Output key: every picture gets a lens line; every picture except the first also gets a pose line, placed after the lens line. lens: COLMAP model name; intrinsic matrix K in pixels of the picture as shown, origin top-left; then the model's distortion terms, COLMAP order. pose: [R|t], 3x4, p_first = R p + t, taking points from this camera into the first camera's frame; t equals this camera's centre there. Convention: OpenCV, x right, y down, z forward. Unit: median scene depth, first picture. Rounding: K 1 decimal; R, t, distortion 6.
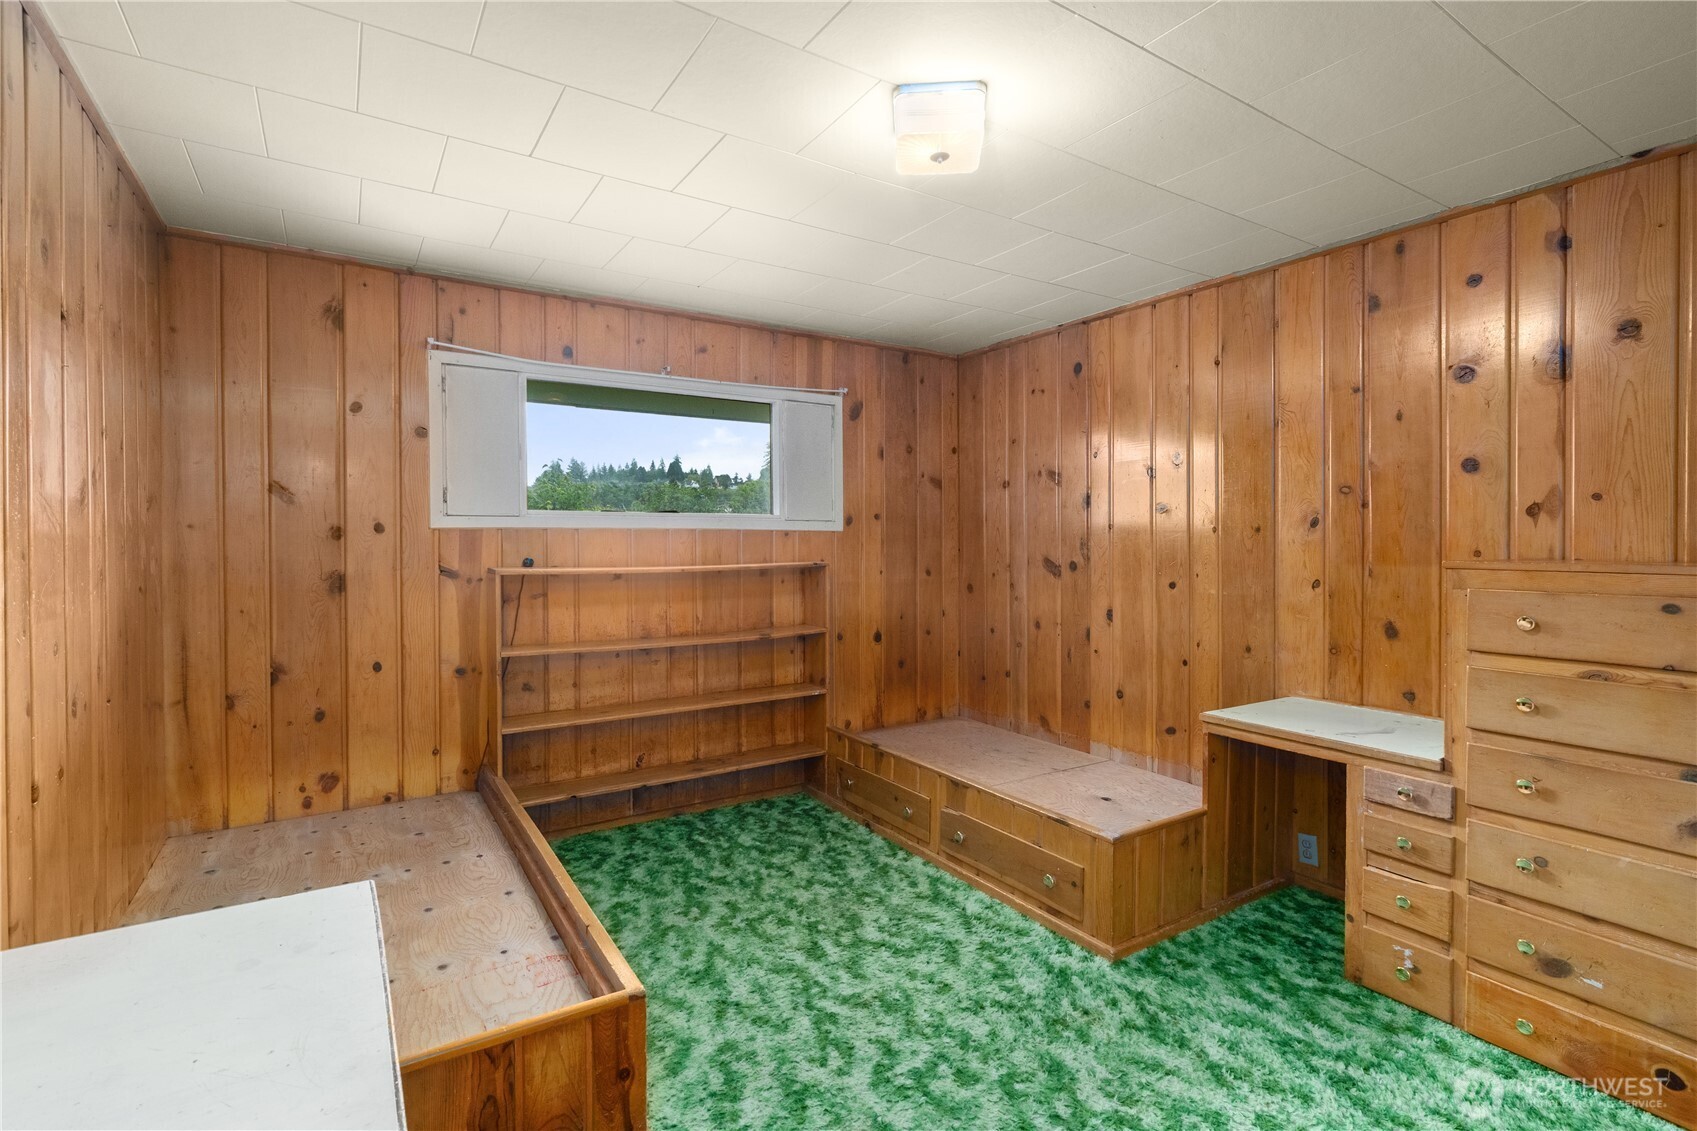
lens RADIAL K [[772.4, 0, 849.1], [0, 772.4, 570.7], [0, 0, 1]] dist [-0.013876, 0.006491]
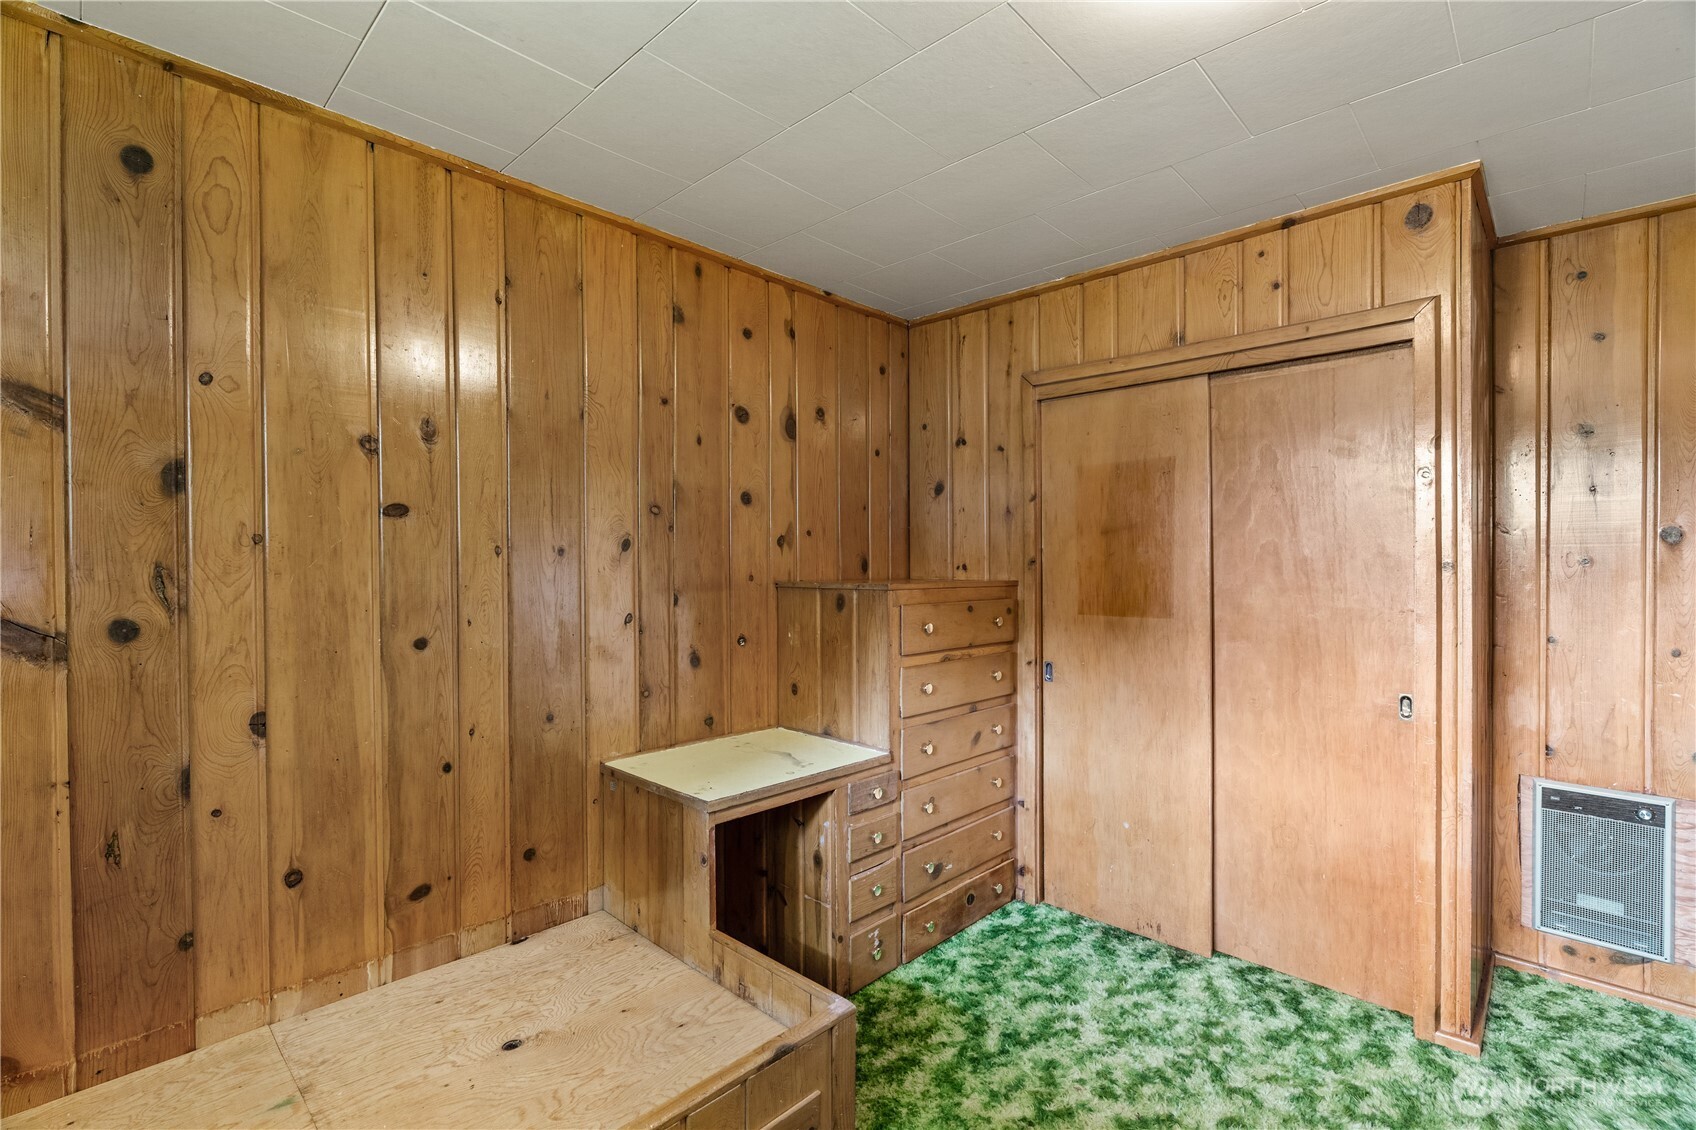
lens RADIAL K [[771.9, 0, 848.6], [0, 771.9, 570.2], [0, 0, 1]] dist [-0.013876, 0.006491]
pose [[-0.233283, -0.008629, 0.972371, -0.275283], [0.037825, 0.999123, 0.017941, -0.043021], [-0.971673, 0.040966, -0.232752, 0.996129]]
